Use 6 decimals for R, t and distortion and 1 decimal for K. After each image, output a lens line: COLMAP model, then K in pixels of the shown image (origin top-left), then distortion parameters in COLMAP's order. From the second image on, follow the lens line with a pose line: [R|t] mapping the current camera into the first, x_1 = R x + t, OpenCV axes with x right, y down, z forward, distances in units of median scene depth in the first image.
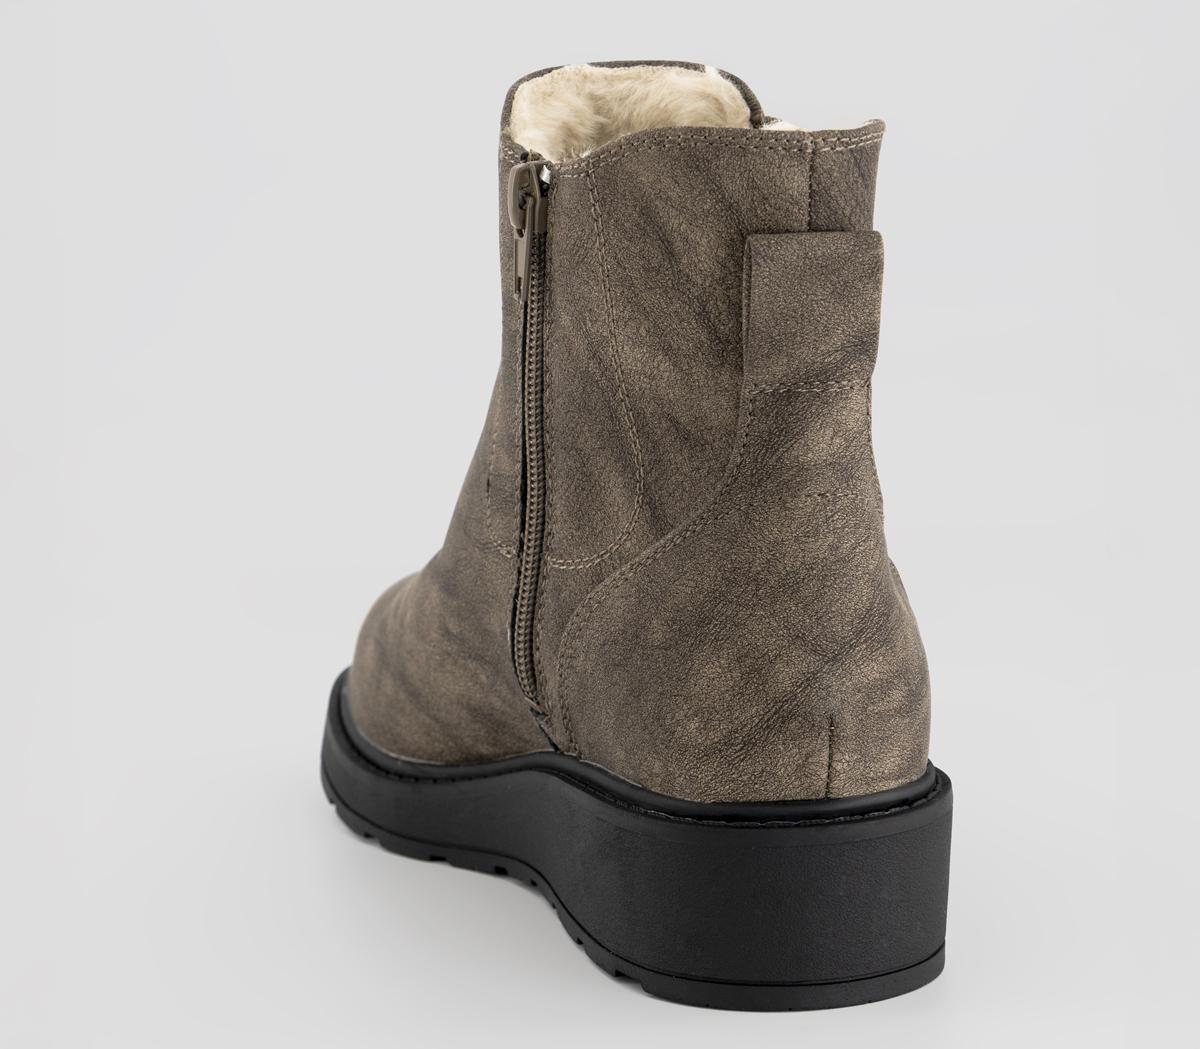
lens RADIAL K [[2731.2, 0, 599.7], [0, 2731.2, 523.8], [0, 0, 1]] dist [-0.127288, 0.000000]
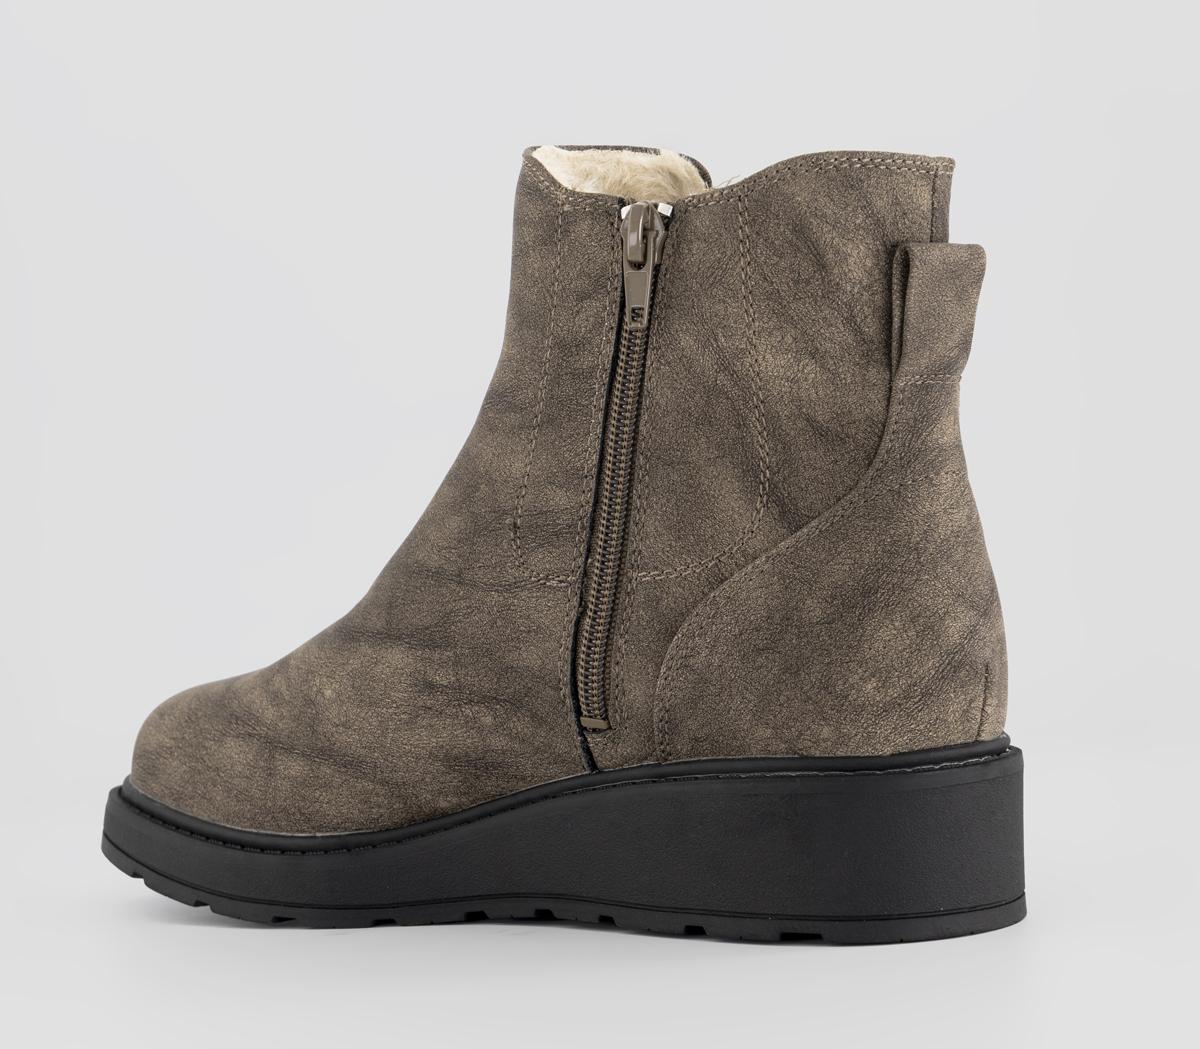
lens RADIAL K [[2512.1, 0, 600.0], [0, 2512.1, 524.5], [0, 0, 1]] dist [-0.185400, 0.000000]
pose [[0.913282, -0.053299, 0.403826, -0.475258], [0.099897, 0.990433, -0.095201, 0.095071], [-0.394888, 0.127287, 0.909869, 0.107576]]
